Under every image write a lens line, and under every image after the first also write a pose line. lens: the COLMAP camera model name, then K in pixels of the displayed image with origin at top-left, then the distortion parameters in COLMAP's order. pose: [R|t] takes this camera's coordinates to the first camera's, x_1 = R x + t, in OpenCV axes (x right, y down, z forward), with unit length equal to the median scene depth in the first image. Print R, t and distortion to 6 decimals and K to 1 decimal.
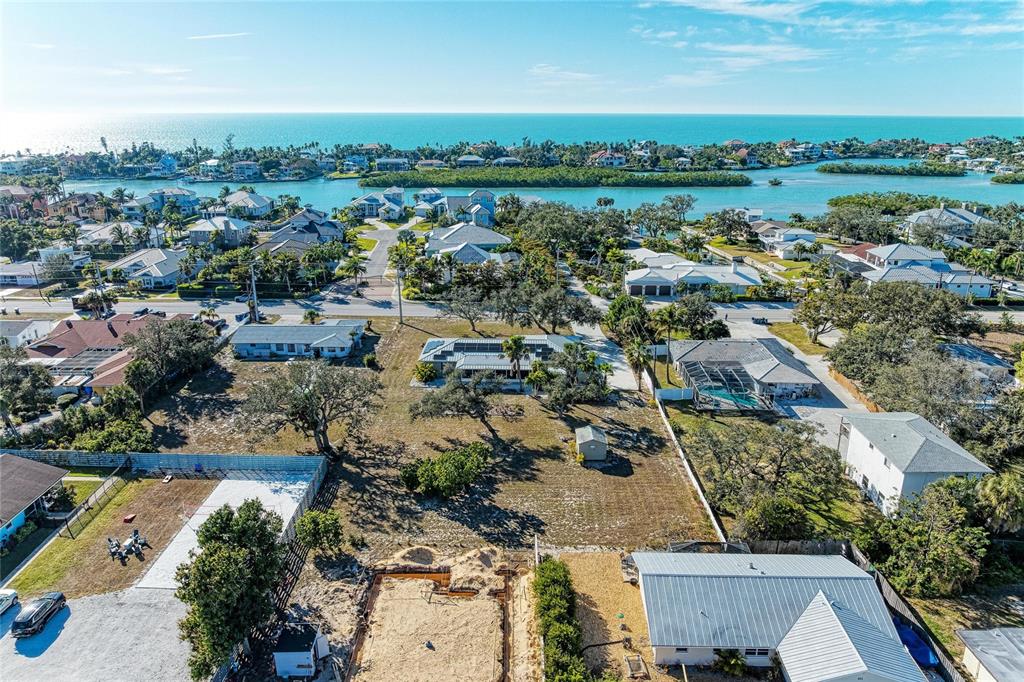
lens RADIAL K [[710.3, 0, 513.2], [0, 710.3, 341.4], [0, 0, 1]] dist [-0.010853, -0.005472]
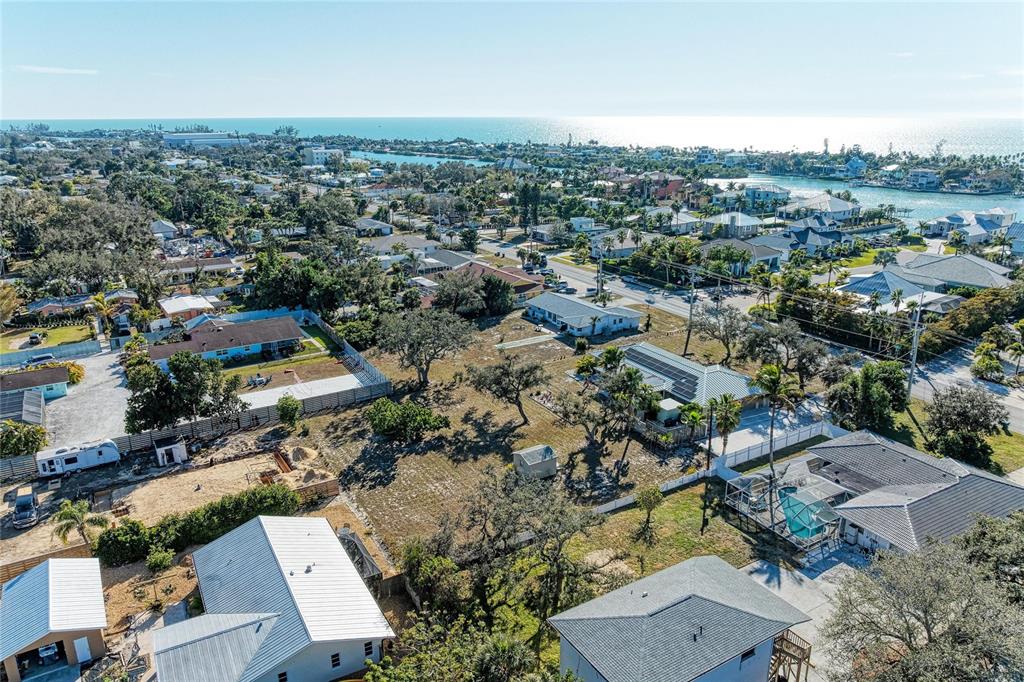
lens RADIAL K [[710.3, 0, 513.0], [0, 710.3, 343.2], [0, 0, 1]] dist [-0.010853, -0.005472]
pose [[0.522307, 0.258033, -0.812782, 0.749696], [-0.260642, 0.955816, 0.135949, -0.114759], [0.811949, 0.140838, 0.566483, 0.398300]]
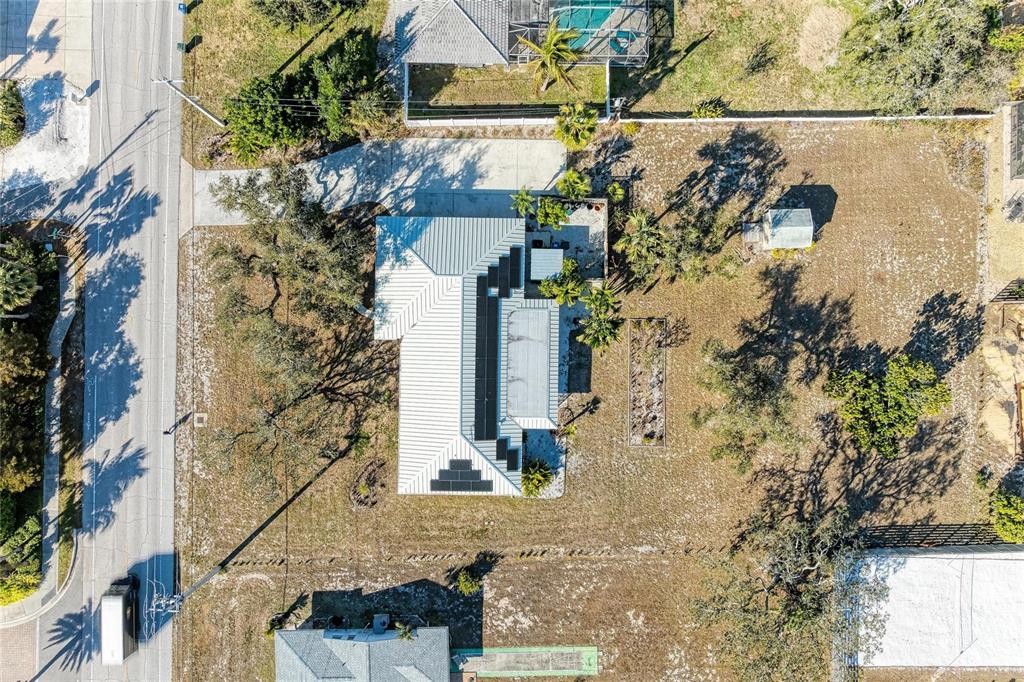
lens RADIAL K [[710.3, 0, 514.5], [0, 710.3, 339.4], [0, 0, 1]] dist [-0.010853, -0.005472]
pose [[-0.024030, -0.999709, -0.002073, -0.002034], [0.307869, -0.009373, 0.951382, -0.642813], [-0.951125, 0.022223, 0.308005, 0.971238]]
